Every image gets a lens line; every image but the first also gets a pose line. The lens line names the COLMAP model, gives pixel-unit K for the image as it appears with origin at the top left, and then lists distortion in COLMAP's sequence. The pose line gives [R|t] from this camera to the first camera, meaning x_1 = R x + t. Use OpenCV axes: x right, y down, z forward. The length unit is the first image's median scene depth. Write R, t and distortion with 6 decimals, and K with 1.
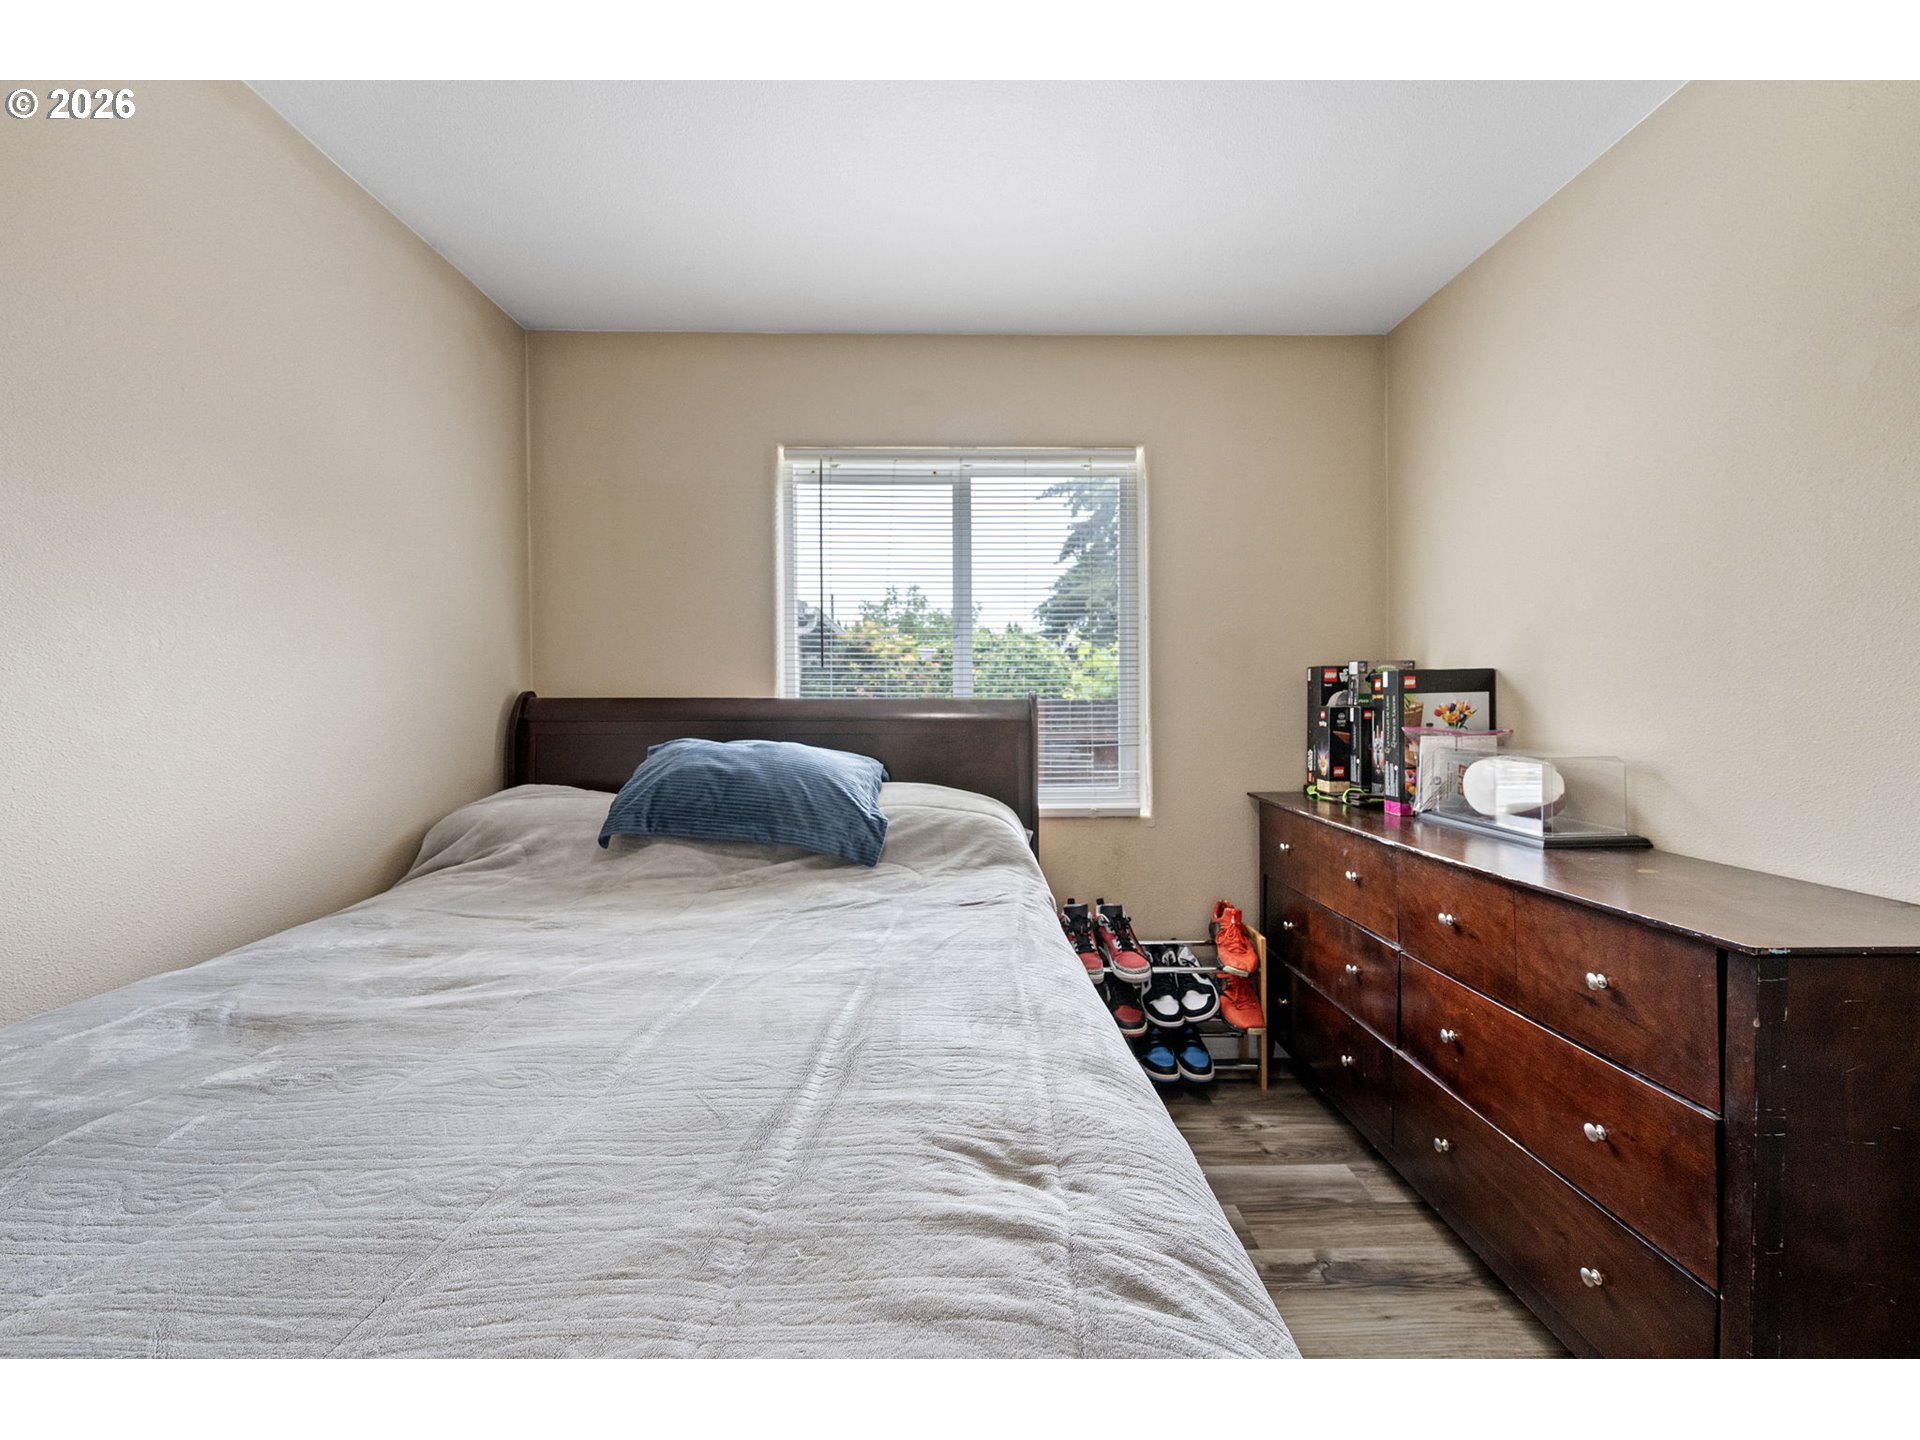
lens RADIAL K [[821.5, 0, 960.5], [0, 821.5, 700.5], [0, 0, 1]] dist [0.001892, 0.000074]
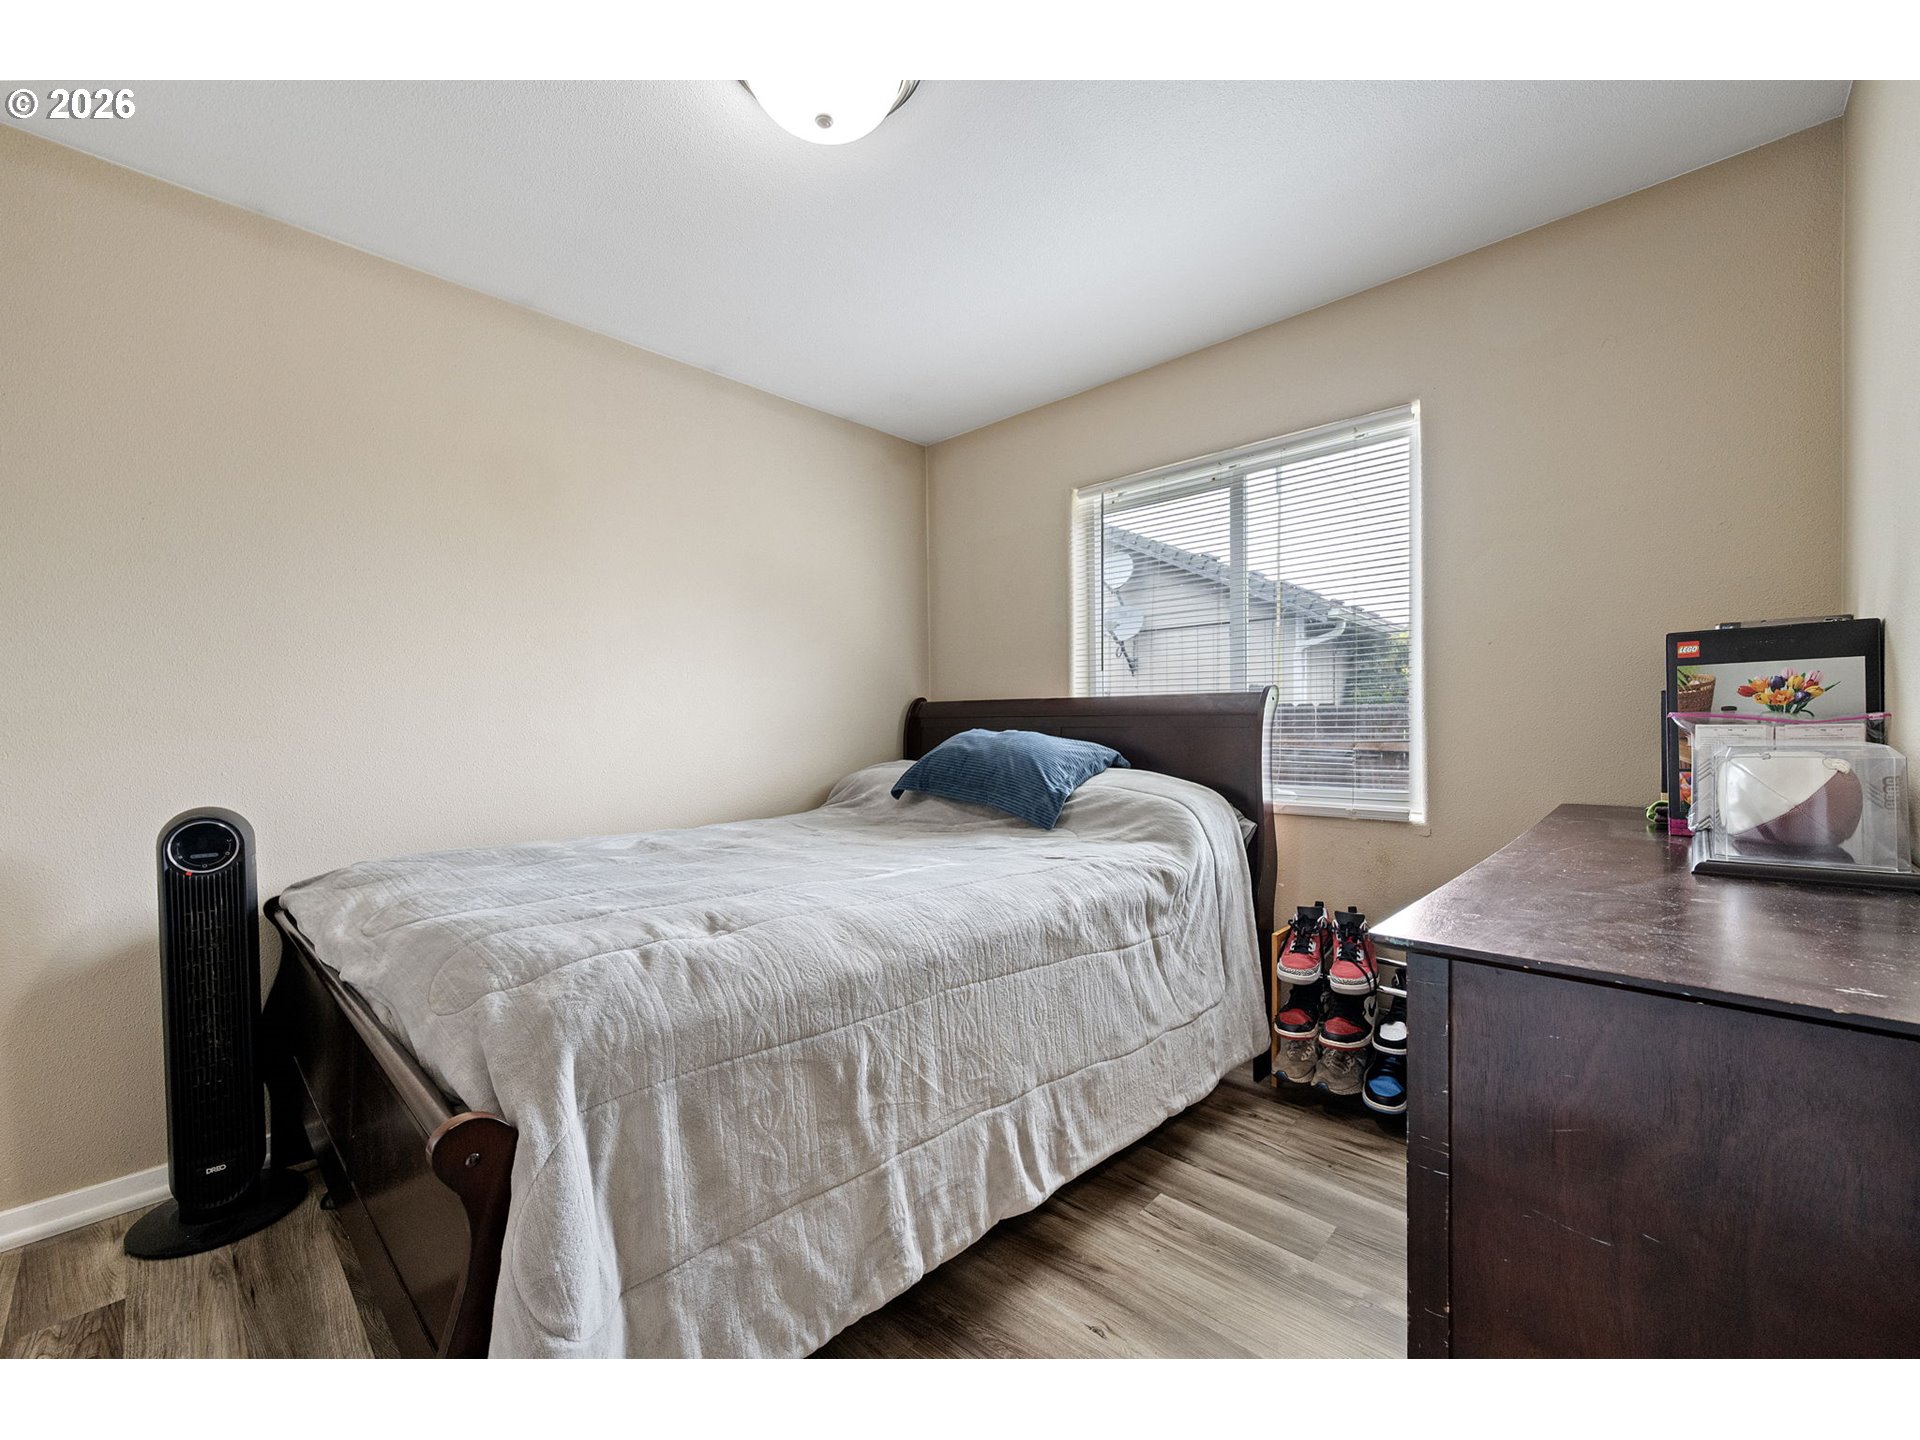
lens RADIAL K [[855.9, 0, 961.8], [0, 855.9, 716.4], [0, 0, 1]] dist [0.000005, -0.000168]
pose [[0.679249, -0.010786, -0.733829, 0.658414], [0.007780, 0.999942, -0.007496, 0.036219], [0.733867, -0.000618, 0.679293, 0.030364]]
